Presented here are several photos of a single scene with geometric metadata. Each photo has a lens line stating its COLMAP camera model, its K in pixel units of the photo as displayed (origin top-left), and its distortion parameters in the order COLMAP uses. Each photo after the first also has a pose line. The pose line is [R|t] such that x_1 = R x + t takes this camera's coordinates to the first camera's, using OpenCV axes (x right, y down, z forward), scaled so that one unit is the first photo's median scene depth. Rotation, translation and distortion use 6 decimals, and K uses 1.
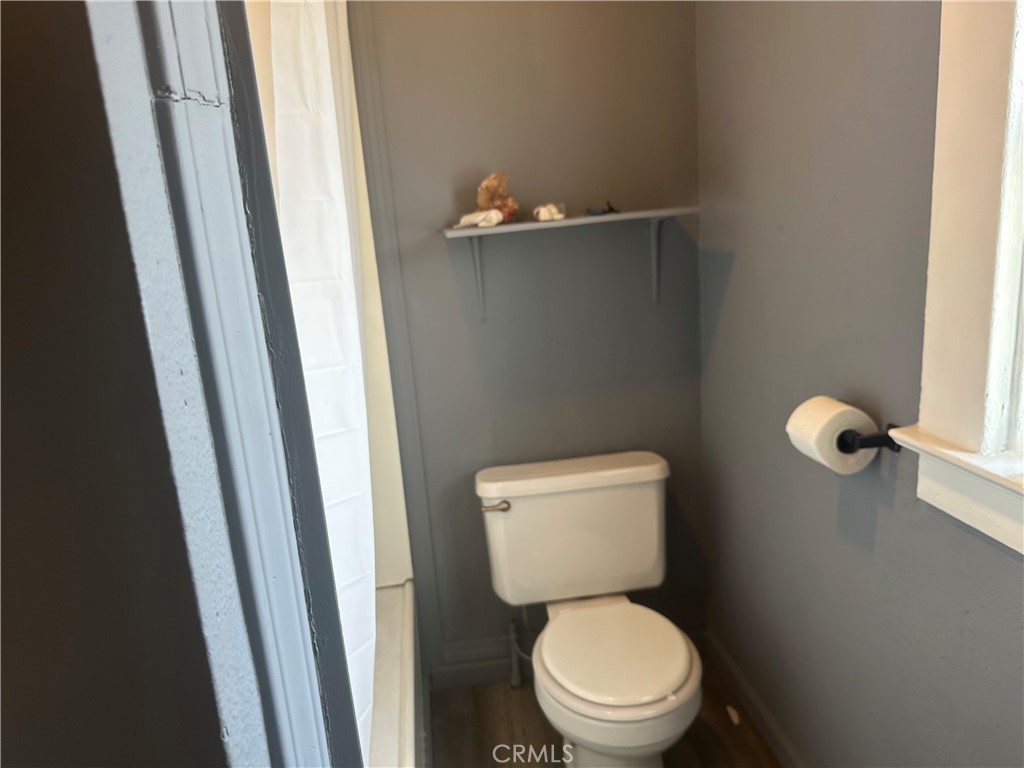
lens RADIAL K [[701.8, 0, 511.7], [0, 701.8, 371.5], [0, 0, 1]] dist [0.063768, -0.235265]
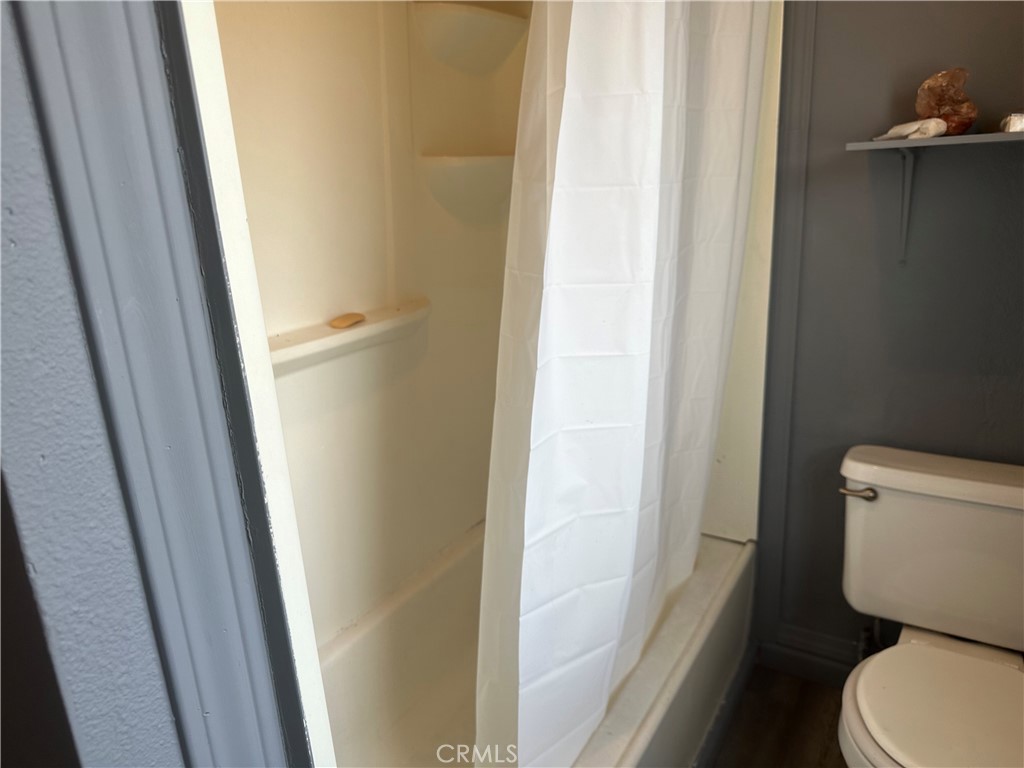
lens RADIAL K [[700.7, 0, 512.0], [0, 700.7, 384.0], [0, 0, 1]] dist [-0.004440, -0.051837]
pose [[0.768421, 0.209856, -0.604557, 0.132131], [-0.141160, 0.977017, 0.159725, -0.003171], [0.624181, -0.037397, 0.780384, 0.121258]]
